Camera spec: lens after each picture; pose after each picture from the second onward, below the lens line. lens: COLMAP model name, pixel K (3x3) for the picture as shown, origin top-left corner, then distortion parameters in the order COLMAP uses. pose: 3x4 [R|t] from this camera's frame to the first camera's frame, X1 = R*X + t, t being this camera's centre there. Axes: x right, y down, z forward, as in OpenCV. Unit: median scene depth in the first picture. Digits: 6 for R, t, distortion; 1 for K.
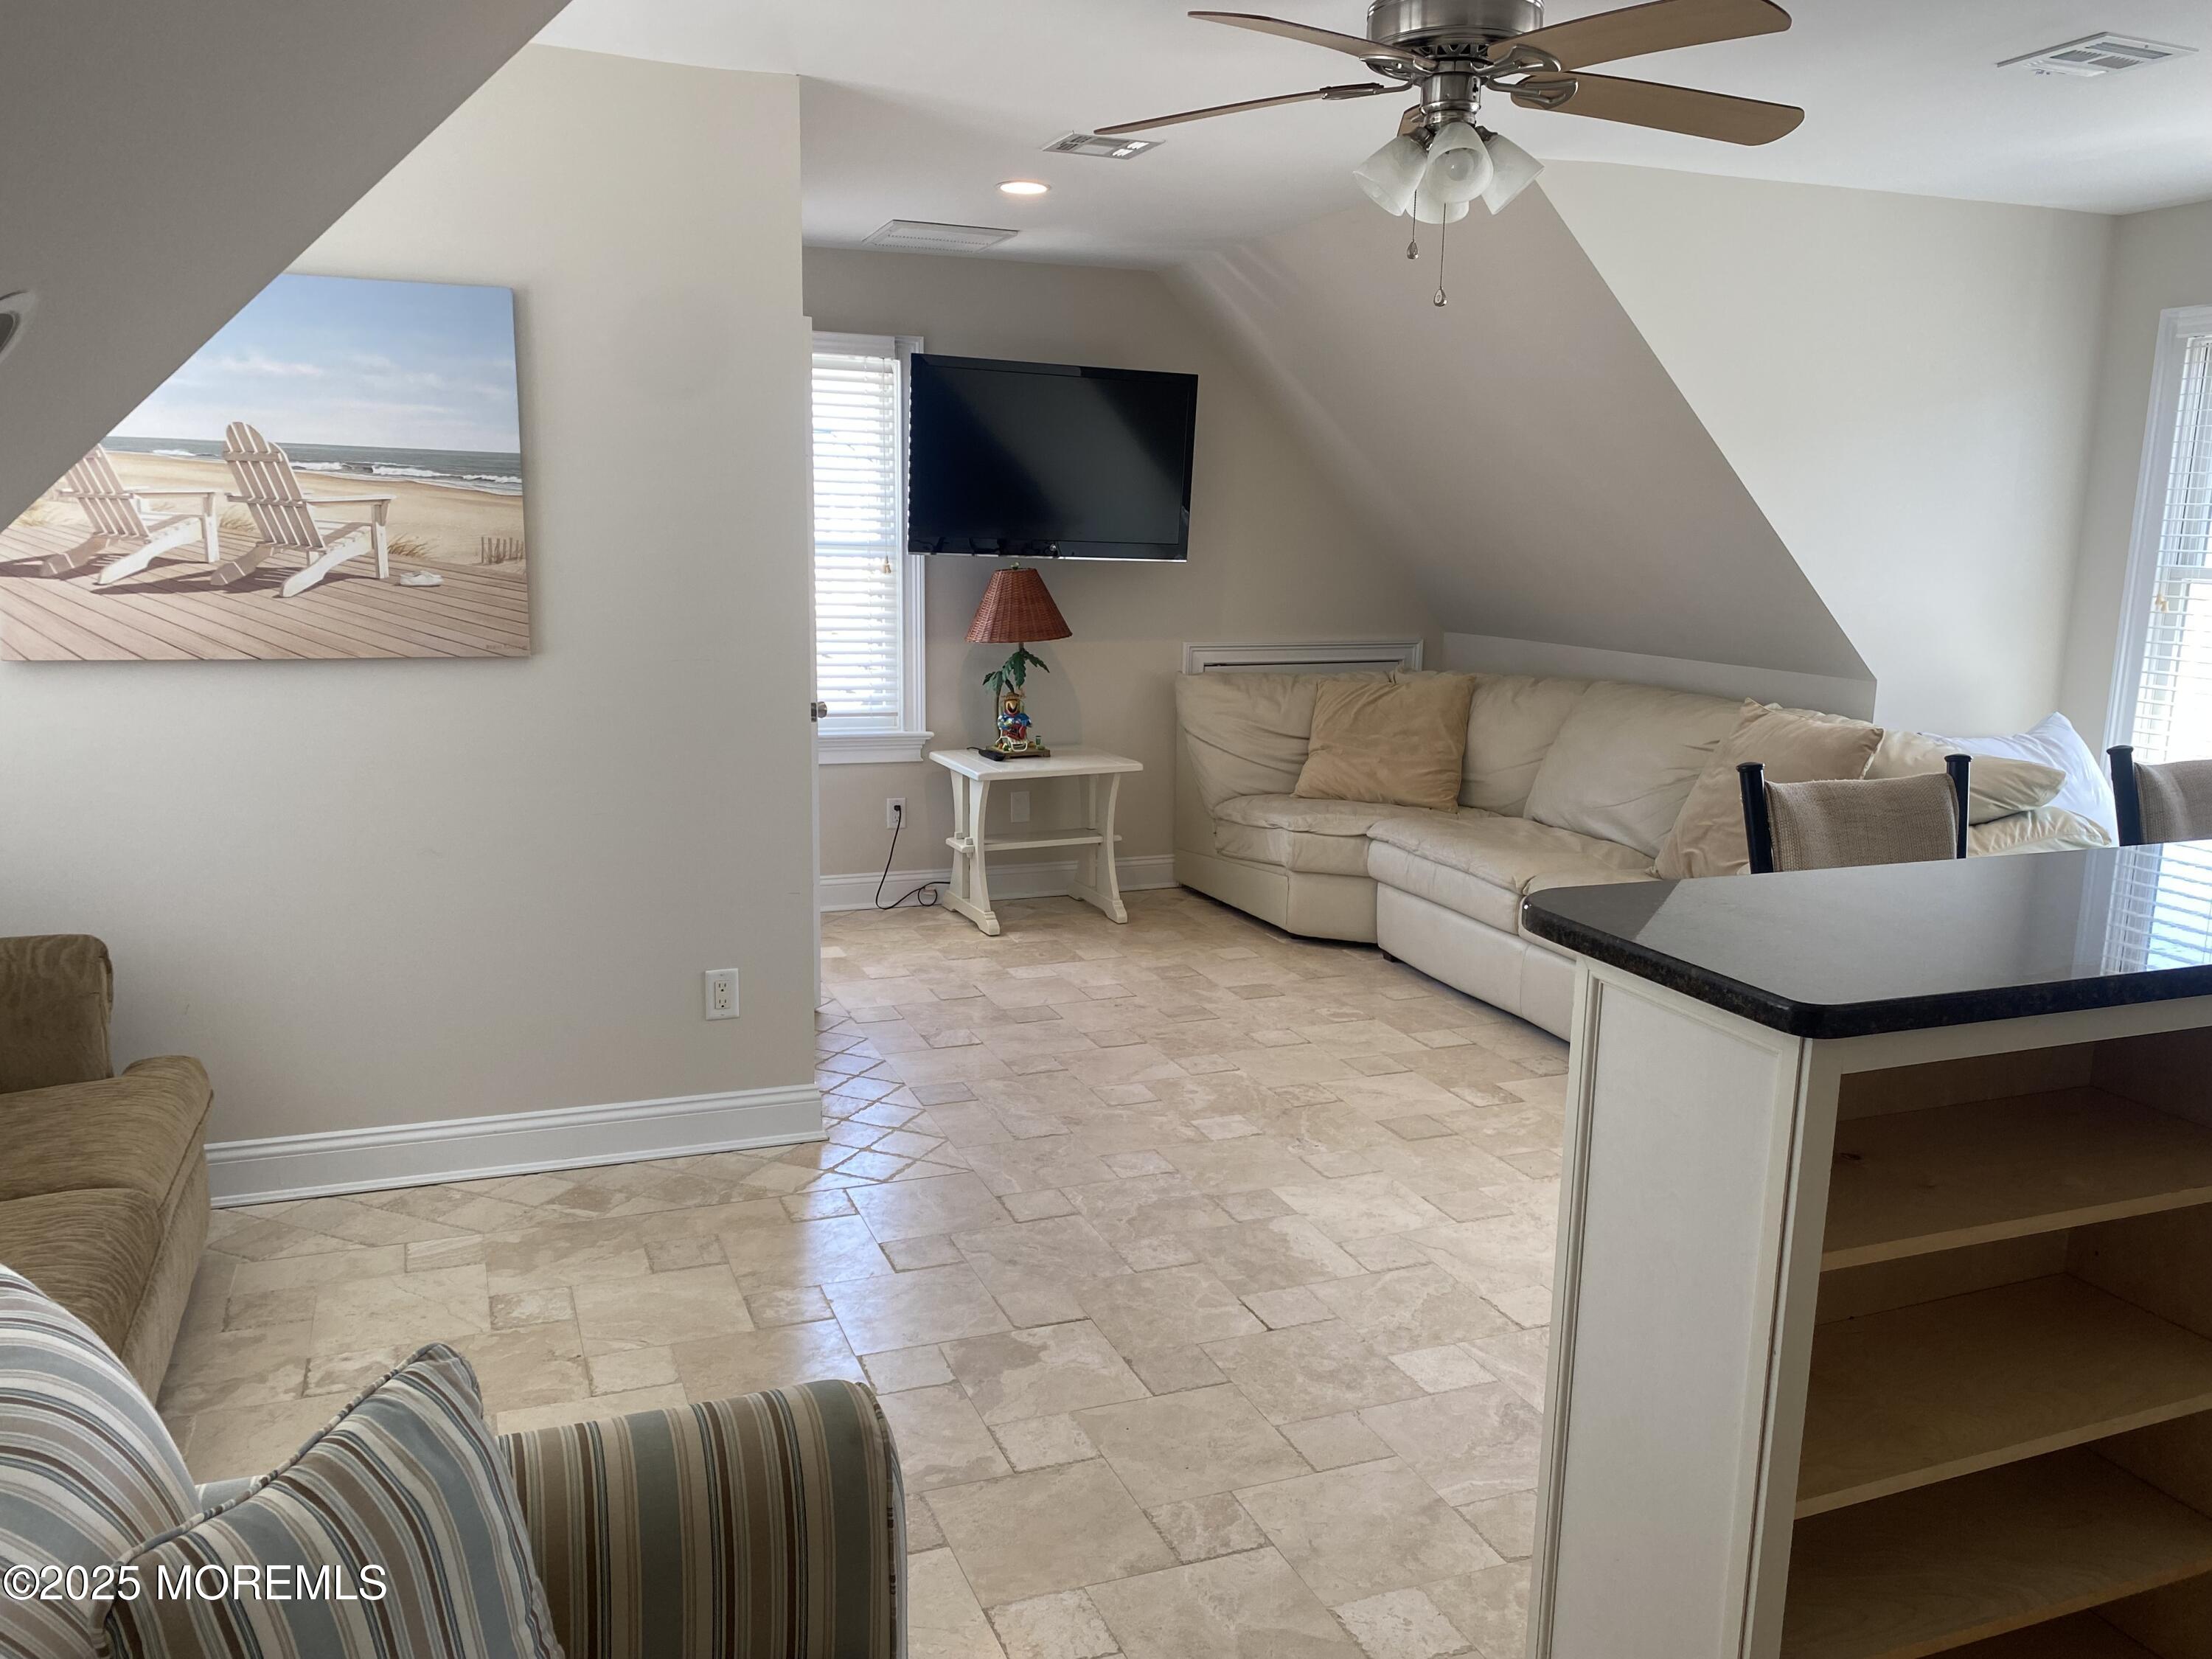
lens RADIAL K [[1733.4, 0, 1106.0], [0, 1733.4, 829.5], [0, 0, 1]] dist [0.060544, -0.065399]
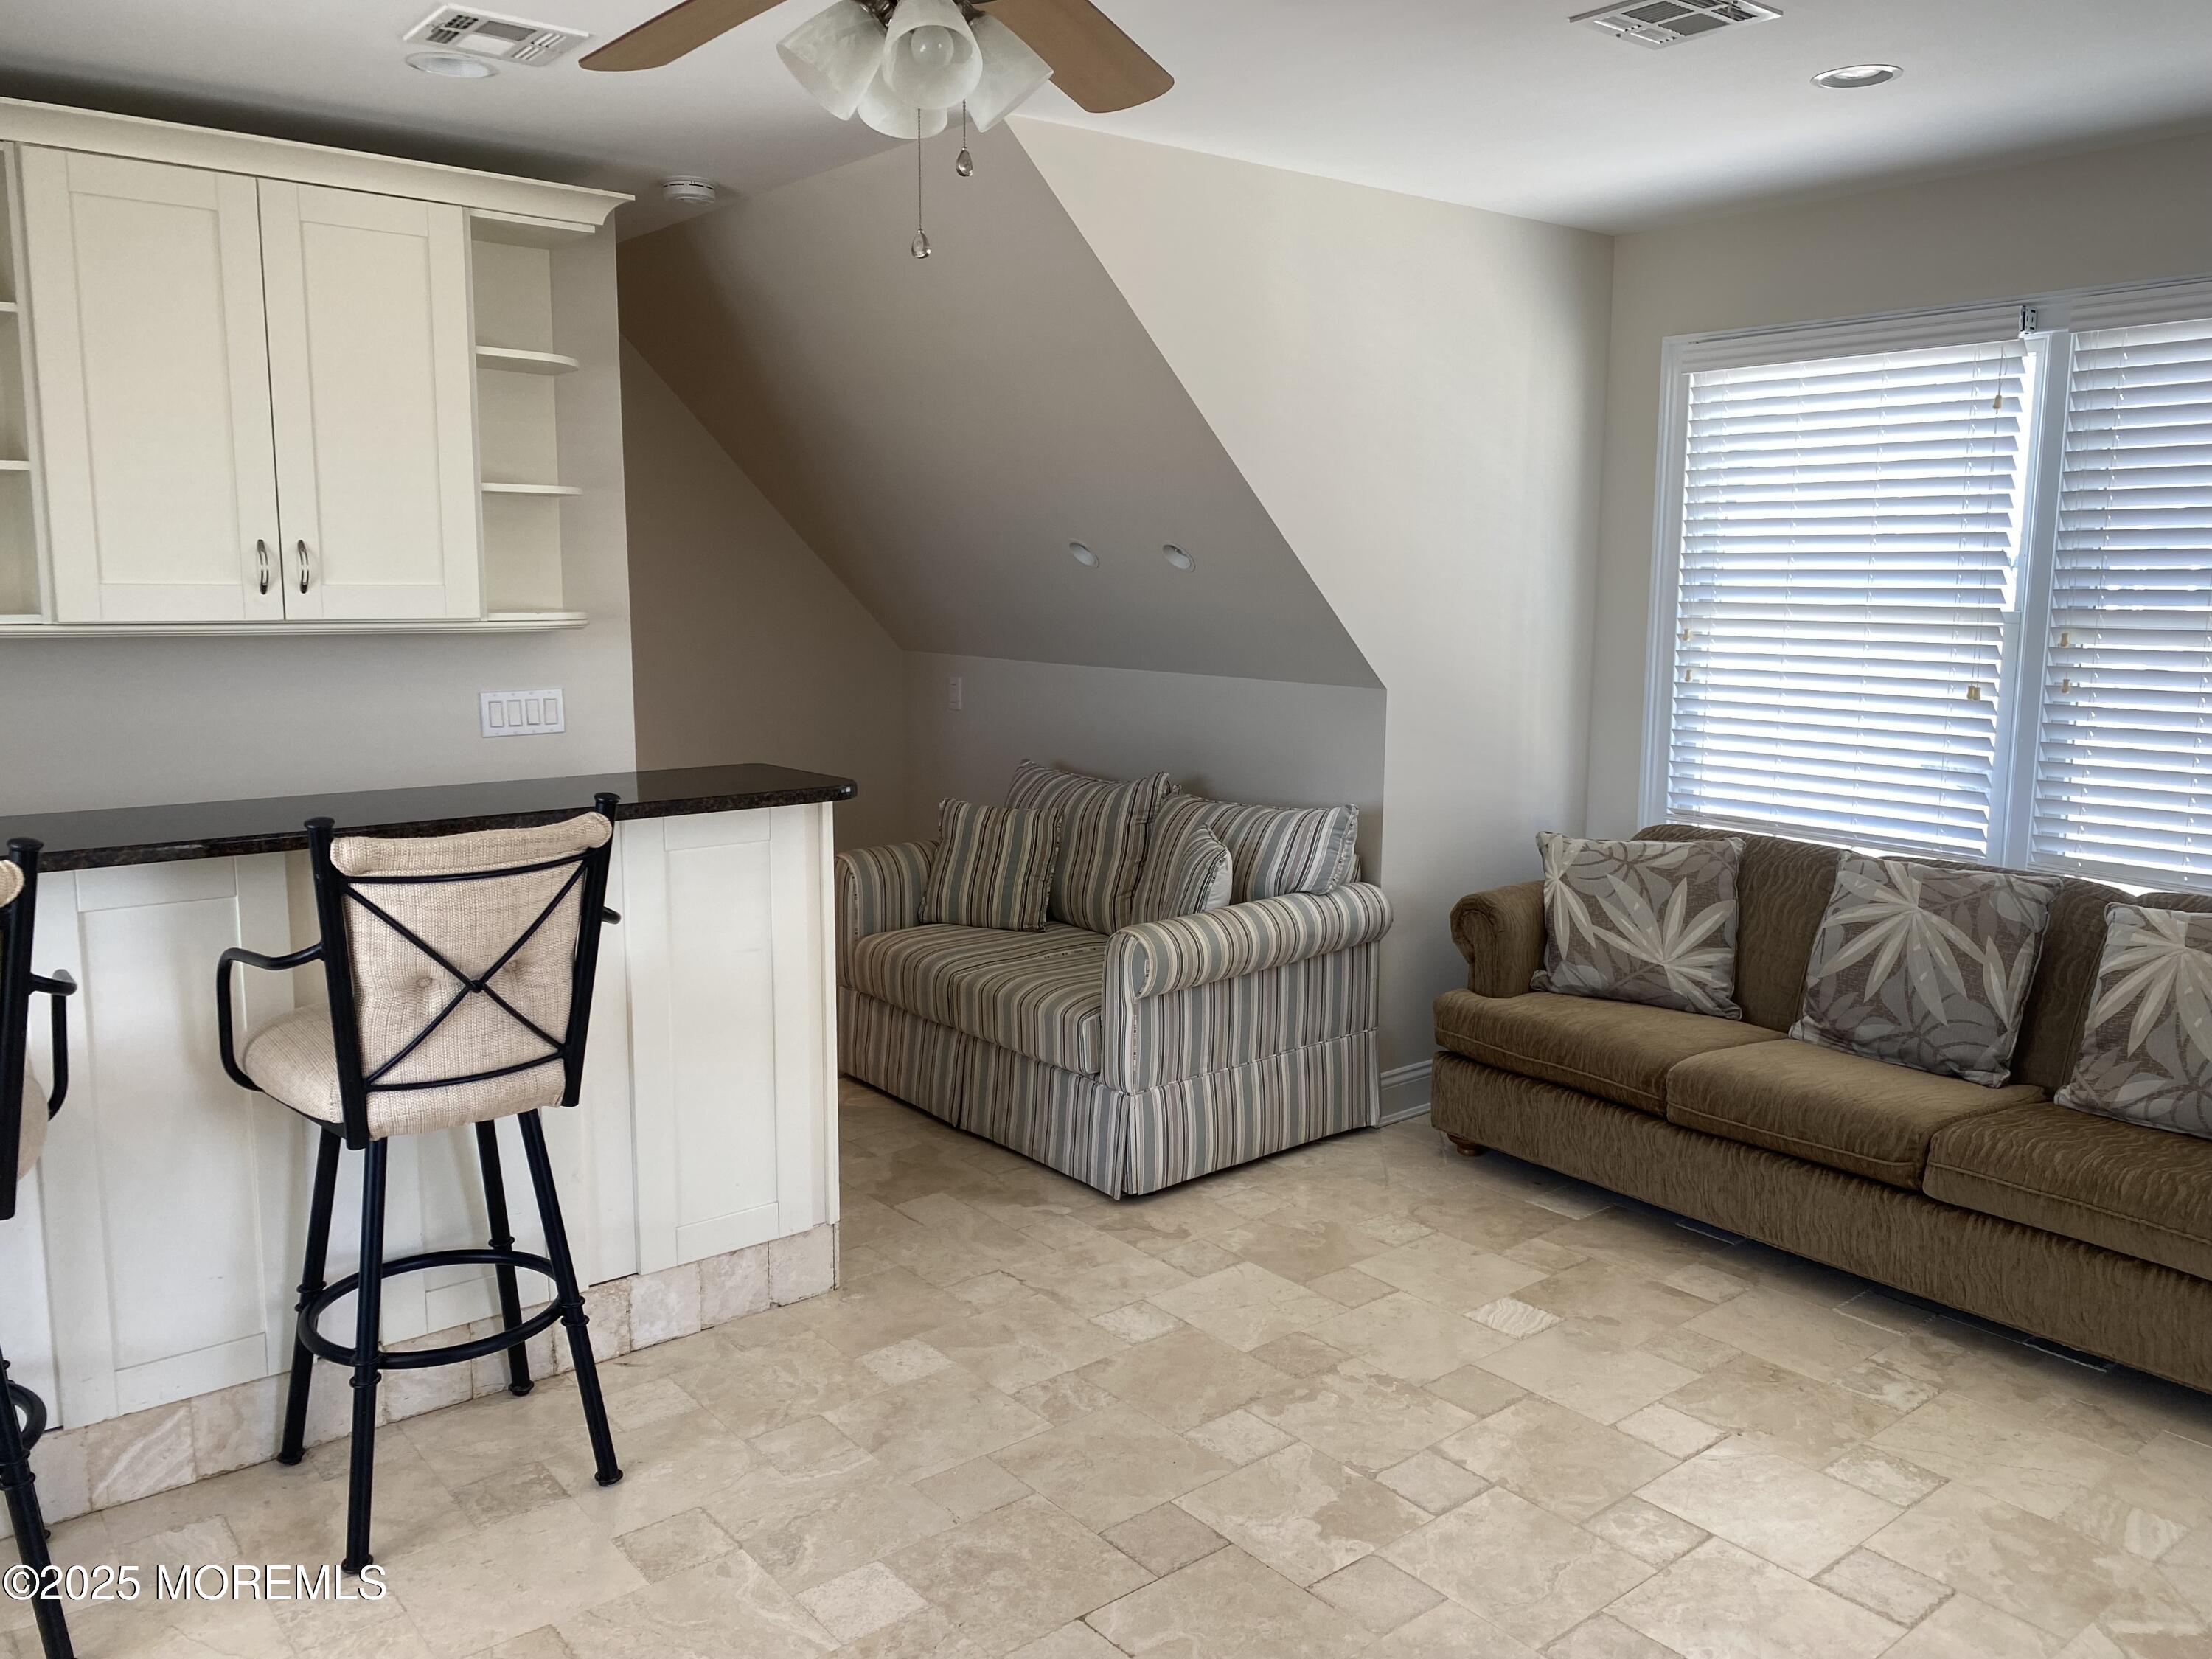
lens RADIAL K [[1733.4, 0, 1106.0], [0, 1733.4, 829.5], [0, 0, 1]] dist [0.060544, -0.065399]
pose [[-0.955599, 0.020229, -0.293976, 0.328392], [-0.073190, 0.950084, 0.303288, -0.301582], [0.285437, 0.311338, -0.906419, 1.722700]]
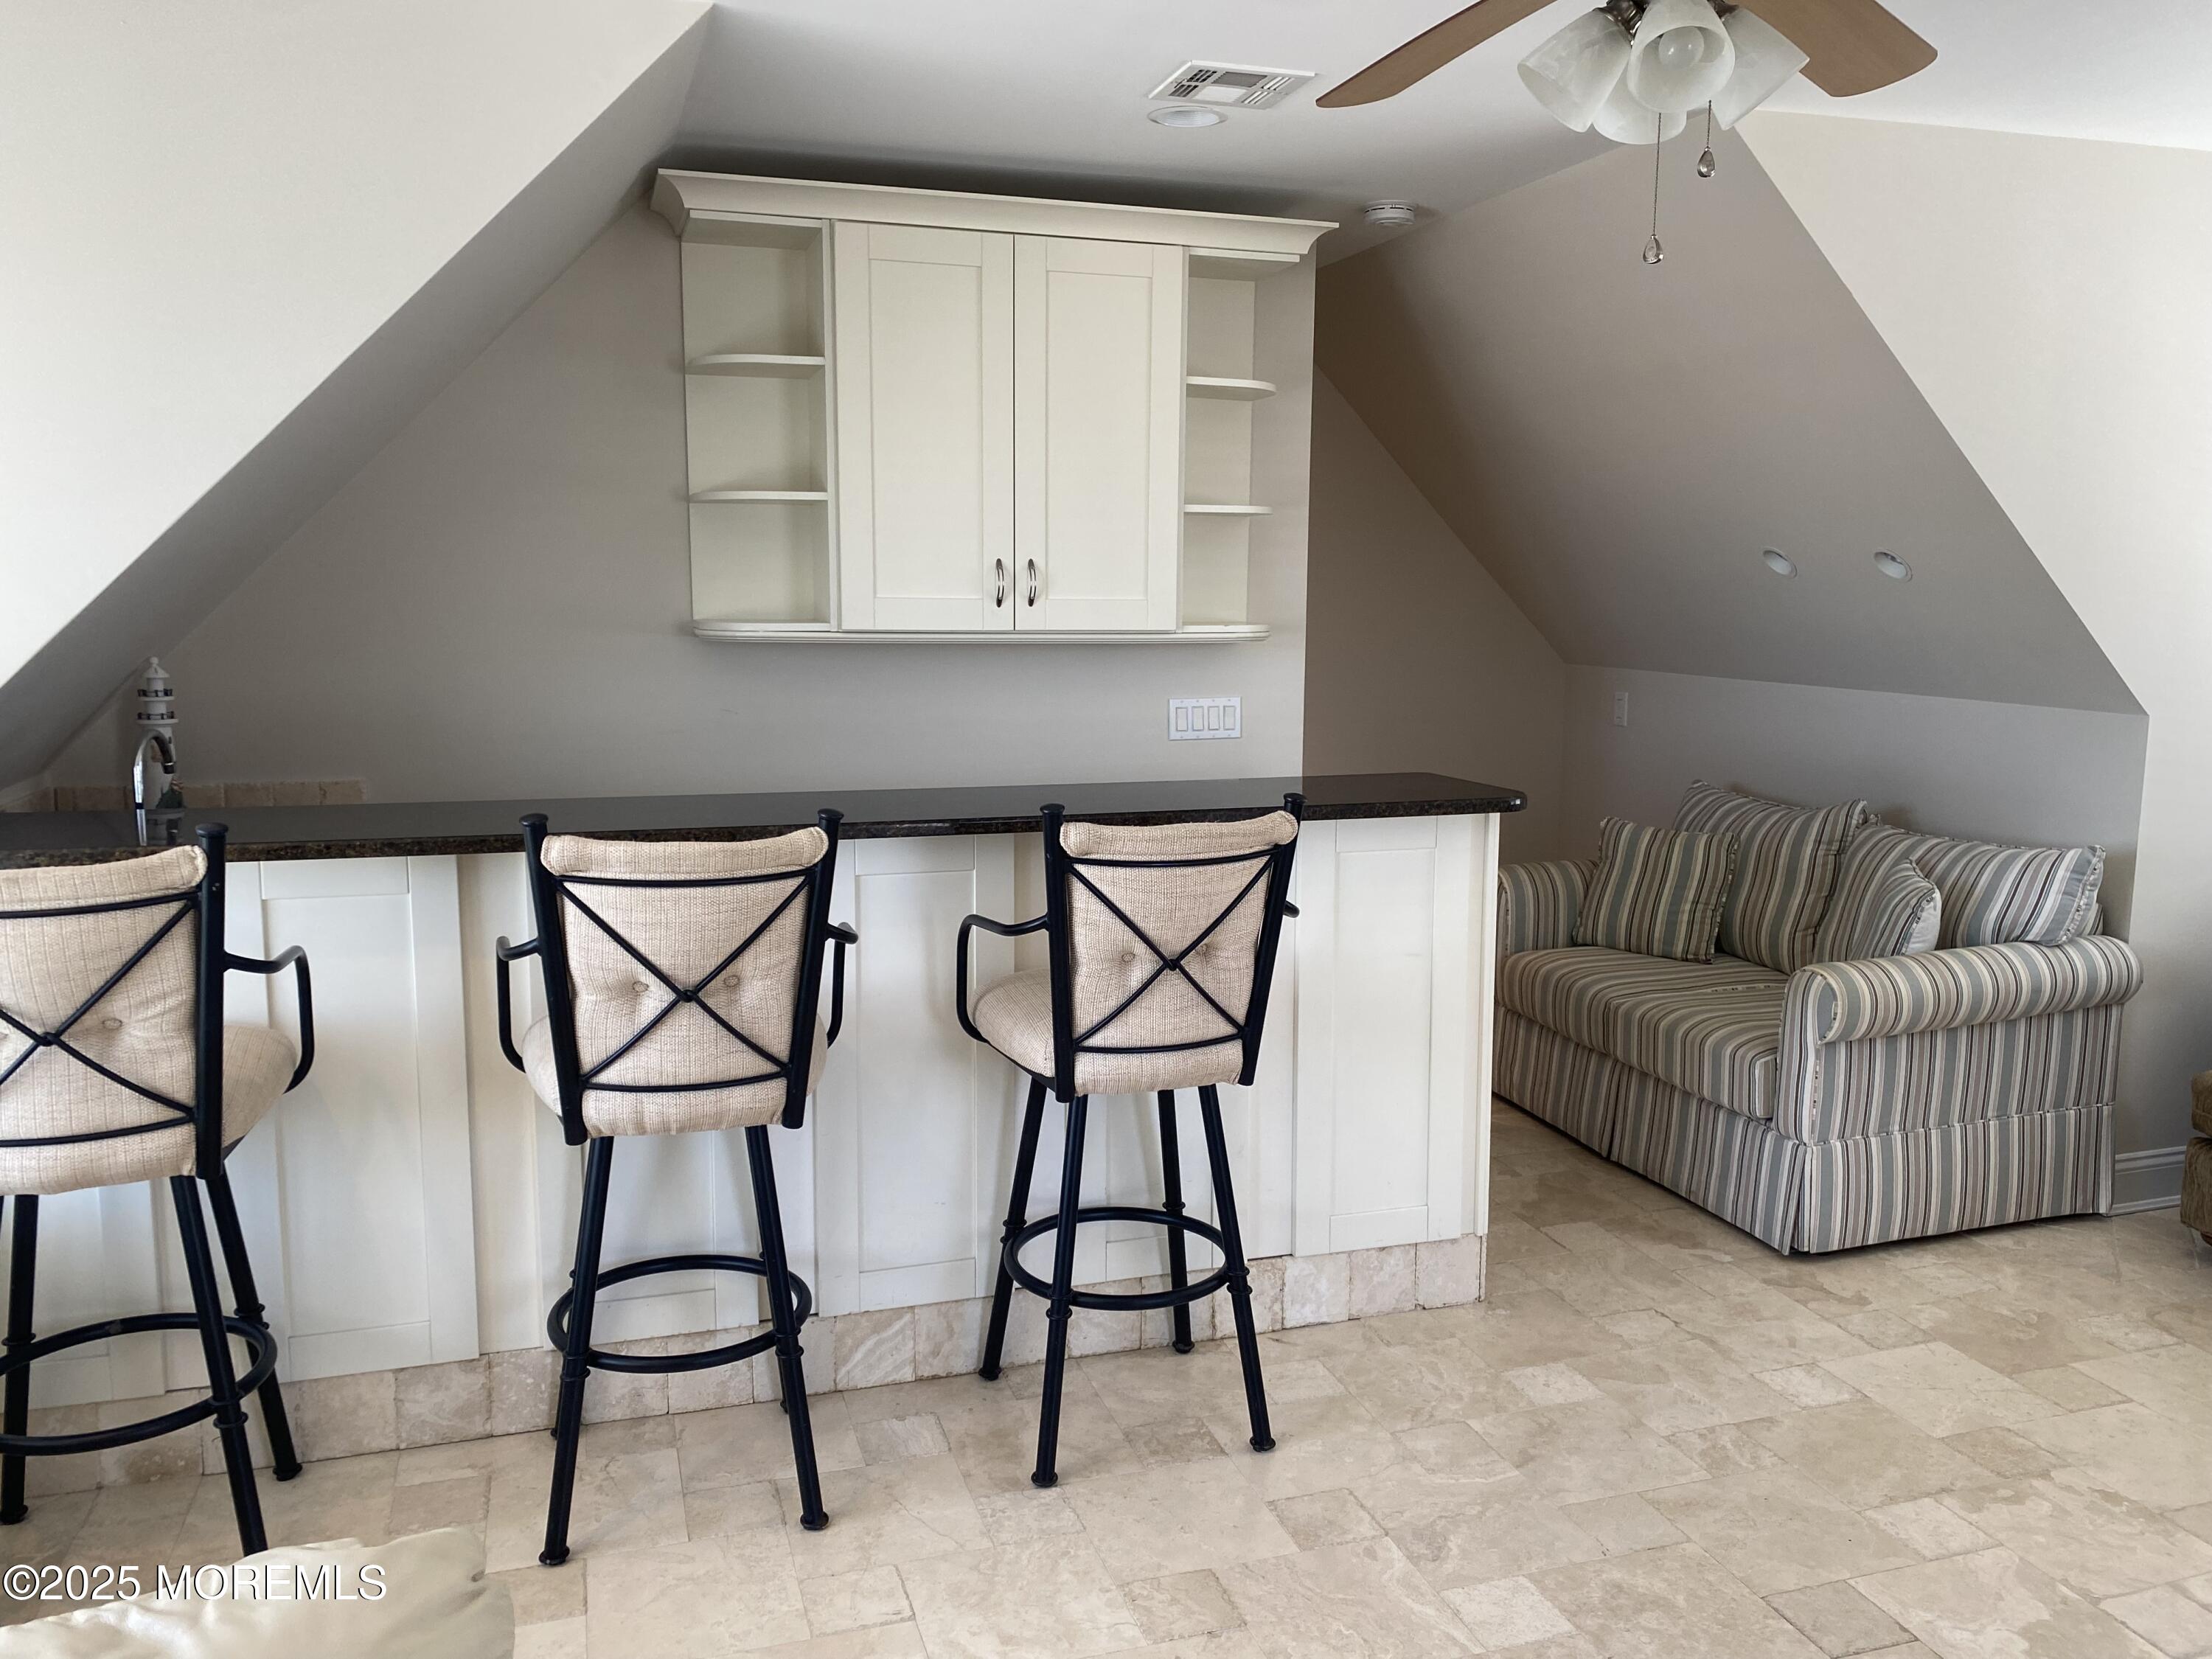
lens RADIAL K [[1733.4, 0, 1106.0], [0, 1733.4, 829.5], [0, 0, 1]] dist [0.060544, -0.065399]
pose [[-0.997260, -0.034129, 0.065640, 0.350219], [-0.012079, 0.950446, 0.310655, -0.301141], [-0.072990, 0.309011, -0.948253, 1.737438]]
